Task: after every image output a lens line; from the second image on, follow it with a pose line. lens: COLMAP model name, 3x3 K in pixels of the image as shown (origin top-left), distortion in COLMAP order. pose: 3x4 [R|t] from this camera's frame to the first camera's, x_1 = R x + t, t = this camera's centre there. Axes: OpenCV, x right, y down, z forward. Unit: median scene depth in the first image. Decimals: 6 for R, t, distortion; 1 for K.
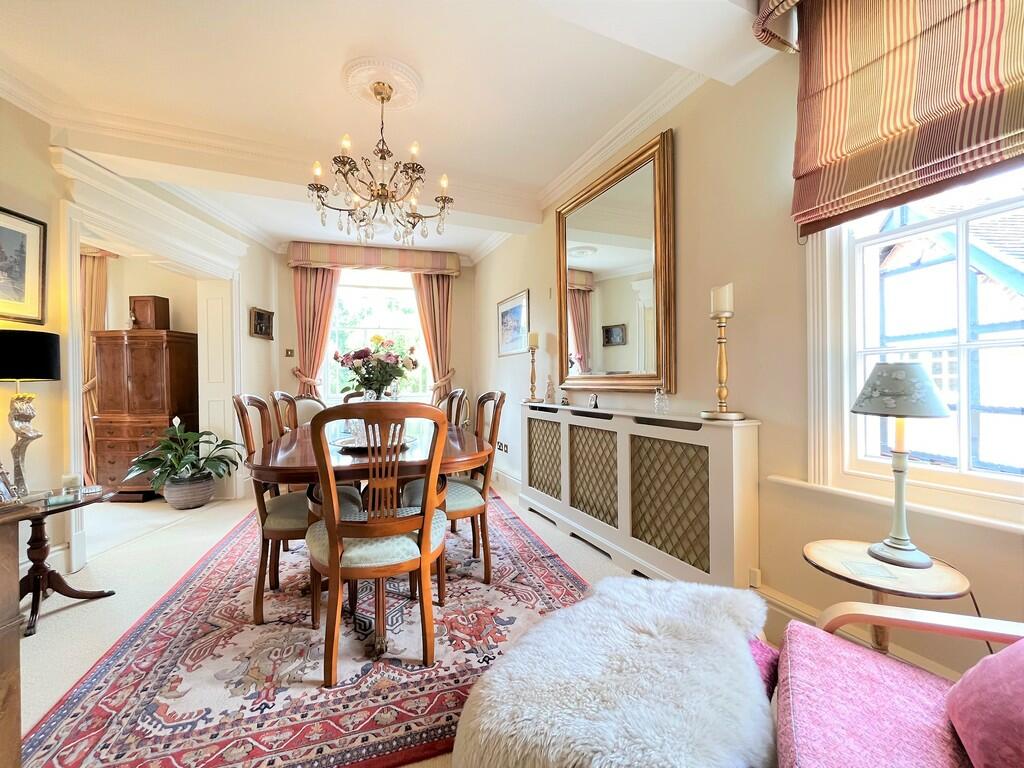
lens RADIAL K [[418.9, 0, 509.4], [0, 418.9, 384.3], [0, 0, 1]] dist [-0.001009, -0.000101]
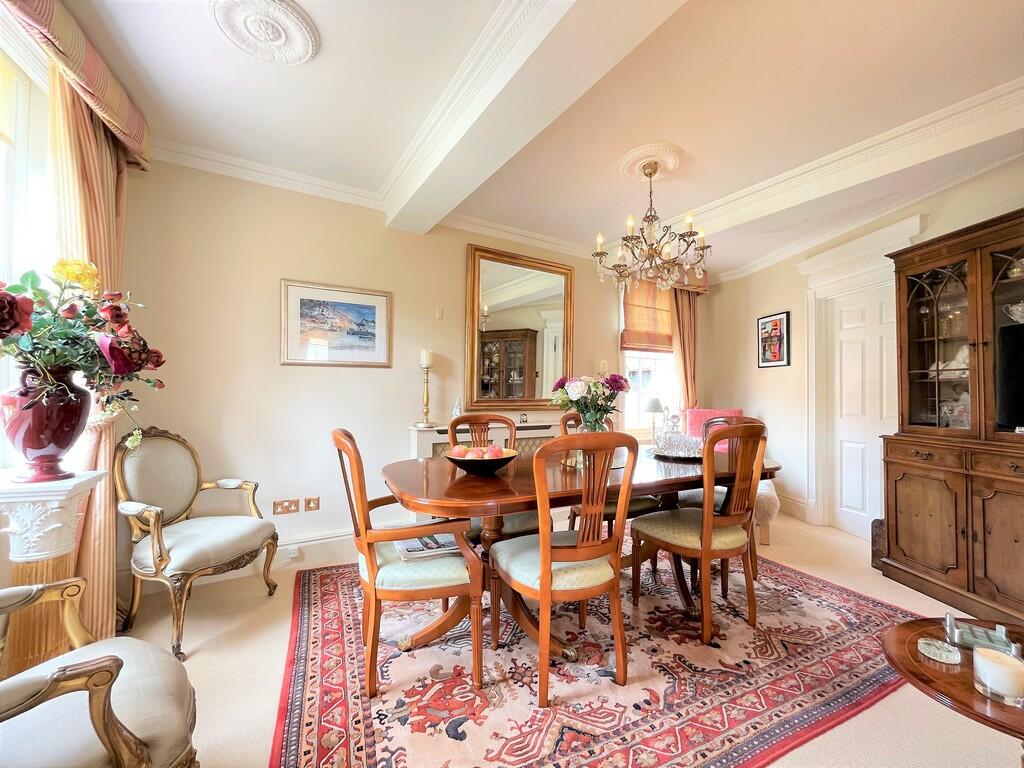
lens RADIAL K [[418.9, 0, 509.4], [0, 418.9, 384.3], [0, 0, 1]] dist [-0.001009, -0.000101]
pose [[-0.138711, 0.031371, 0.989836, -1.588667], [-0.004865, 0.999465, -0.032358, -0.031066], [-0.990321, -0.009304, -0.138484, 1.750886]]
